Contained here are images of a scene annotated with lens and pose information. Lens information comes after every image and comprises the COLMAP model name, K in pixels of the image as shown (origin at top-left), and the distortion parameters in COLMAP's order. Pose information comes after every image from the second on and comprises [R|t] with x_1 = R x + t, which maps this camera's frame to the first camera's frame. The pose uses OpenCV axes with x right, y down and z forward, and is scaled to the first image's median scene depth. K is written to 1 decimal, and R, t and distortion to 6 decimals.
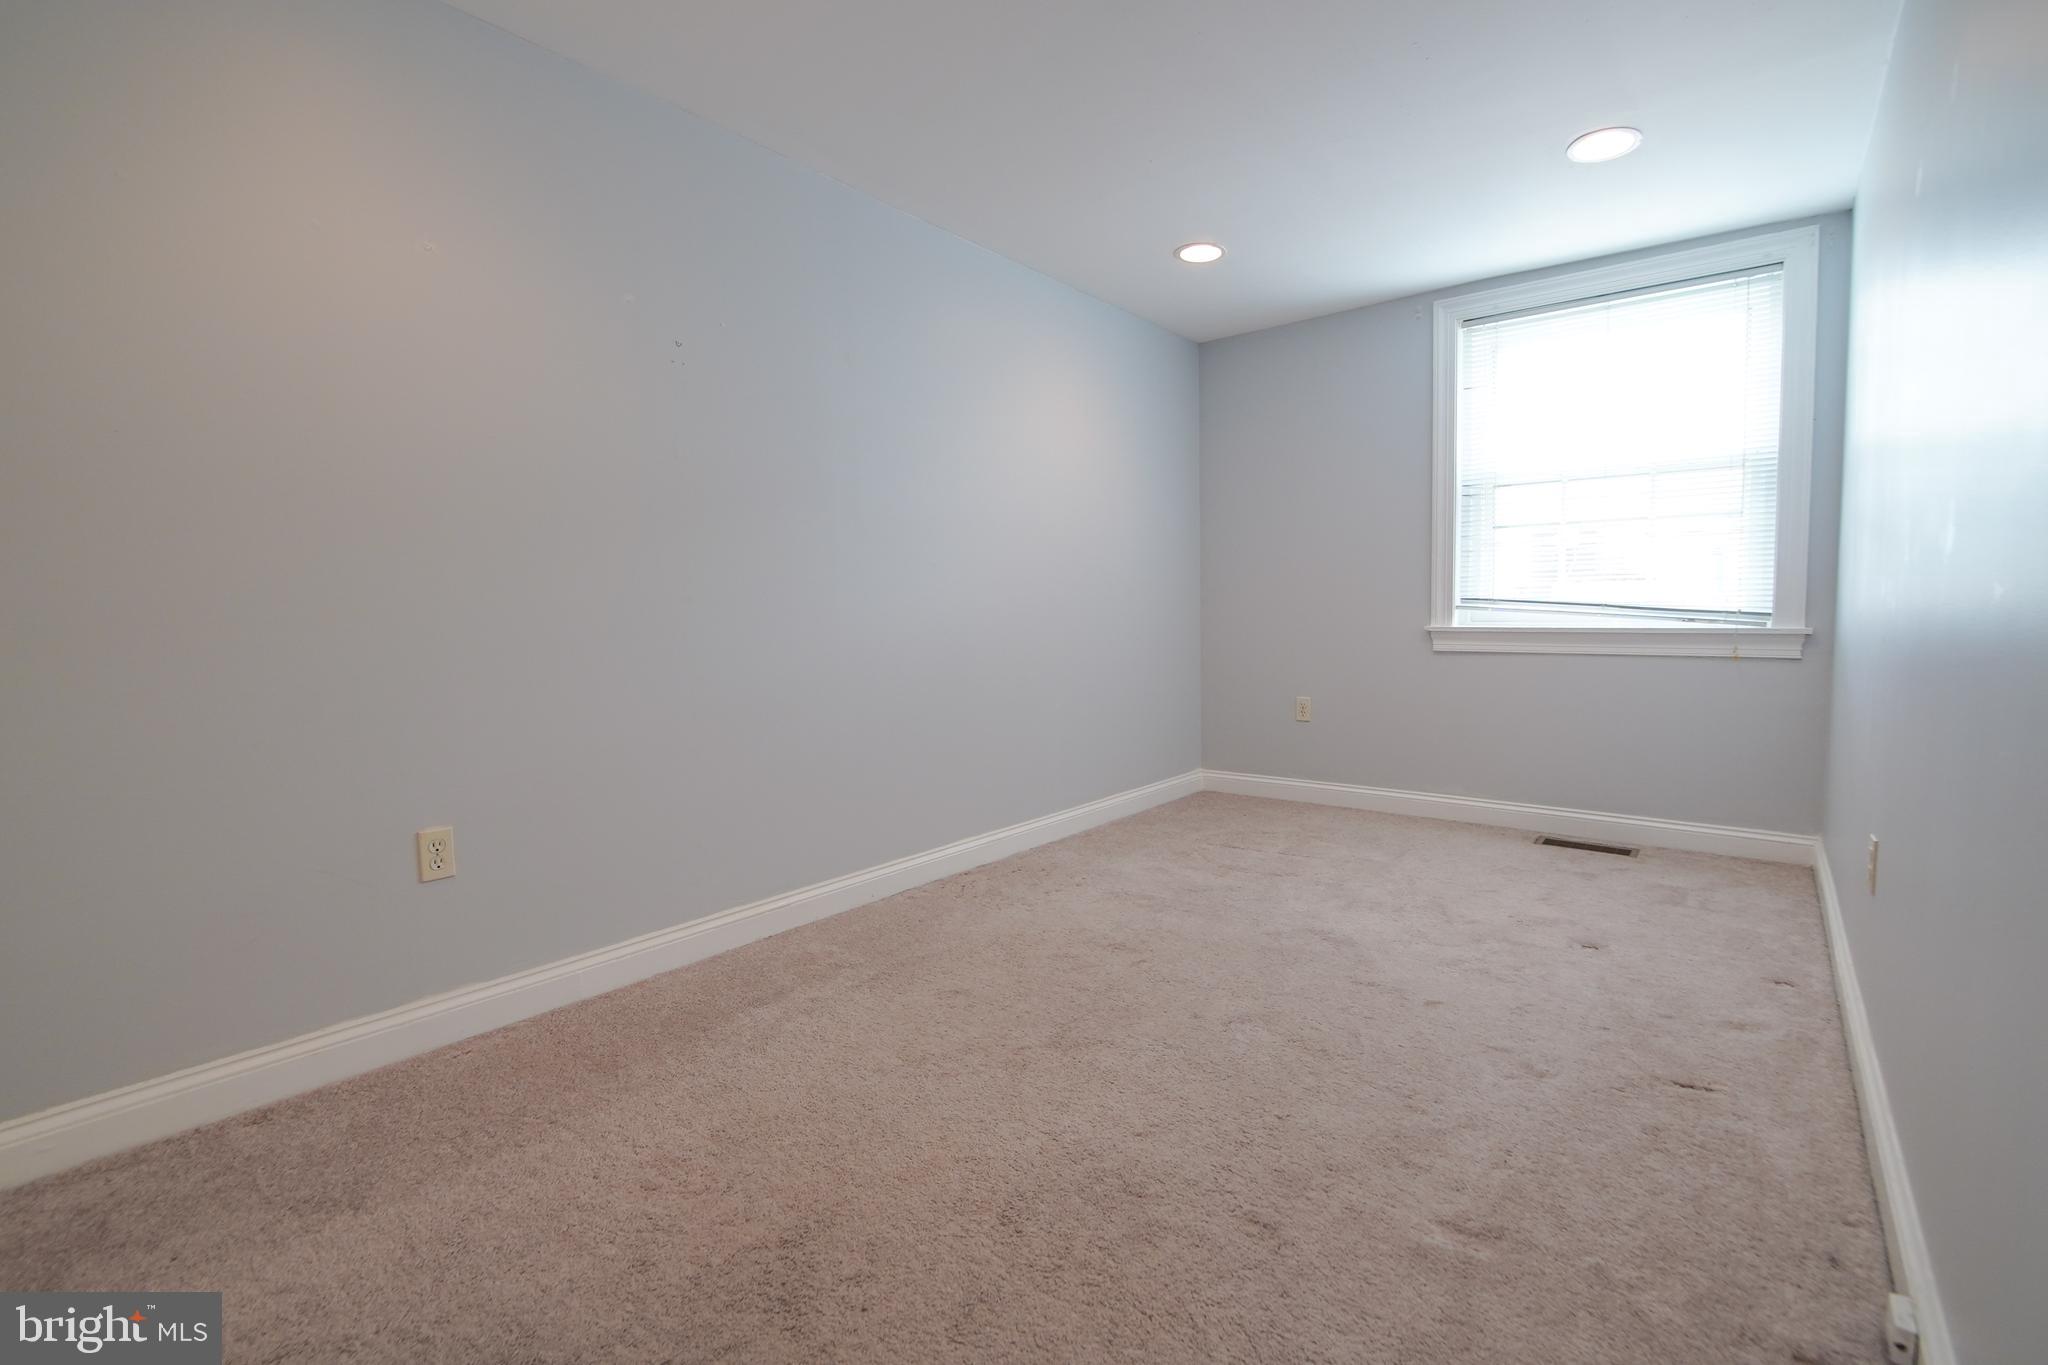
lens RADIAL K [[913.8, 0, 1021.6], [0, 913.8, 674.3], [0, 0, 1]] dist [-0.033504, 0.005746]
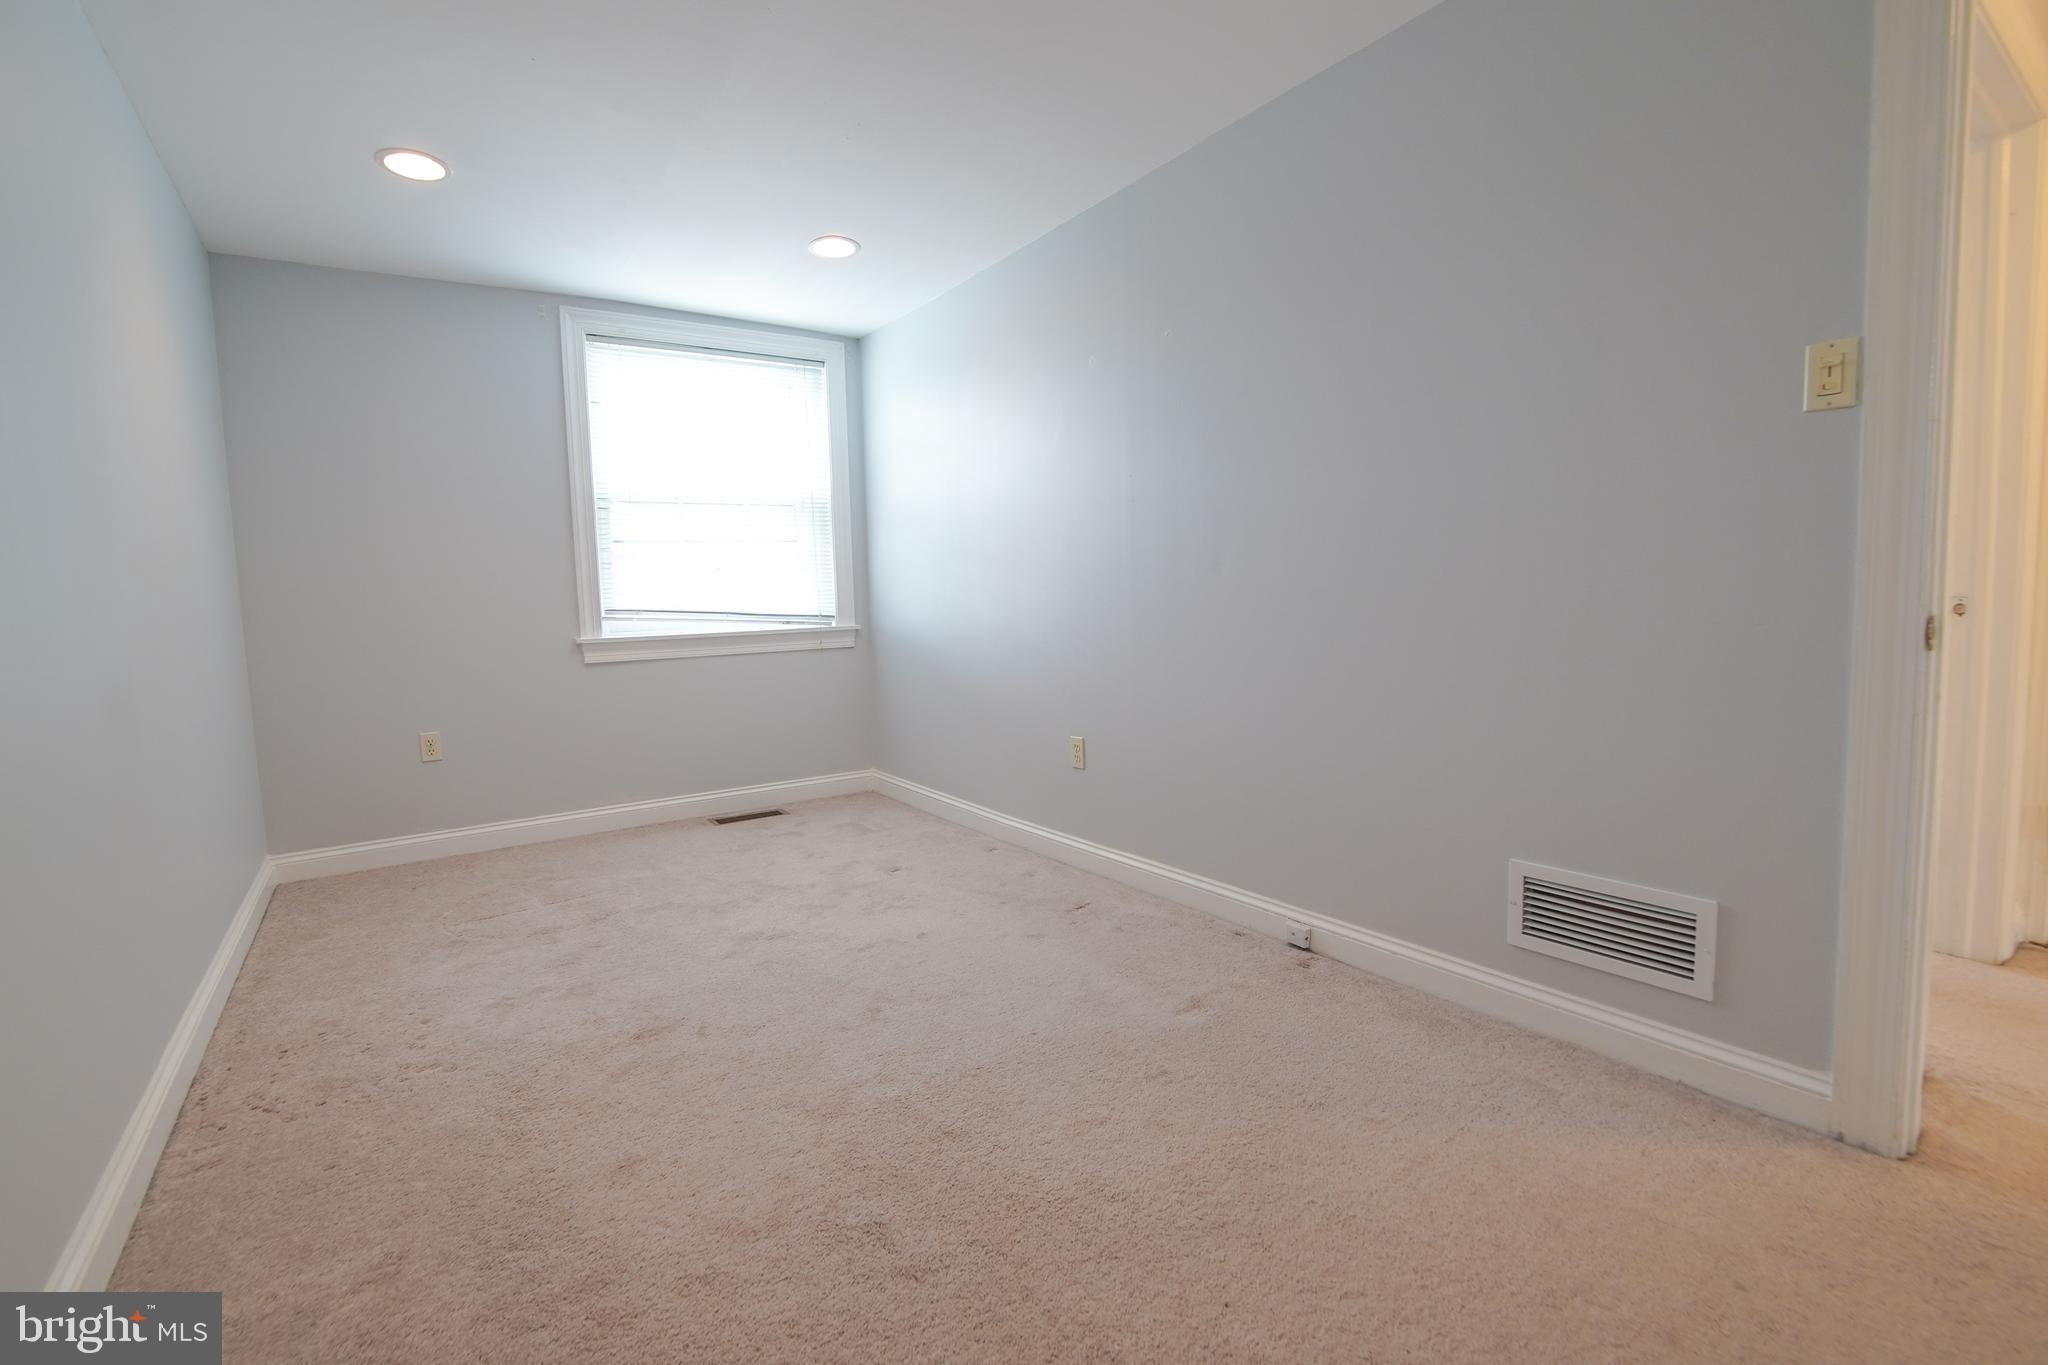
lens RADIAL K [[913.8, 0, 1021.6], [0, 913.8, 674.3], [0, 0, 1]] dist [-0.033504, 0.005746]
pose [[0.274434, -0.078077, 0.958431, -0.411588], [0.098114, 0.993770, 0.052863, -0.022851], [-0.956587, 0.079528, 0.280385, 0.317273]]
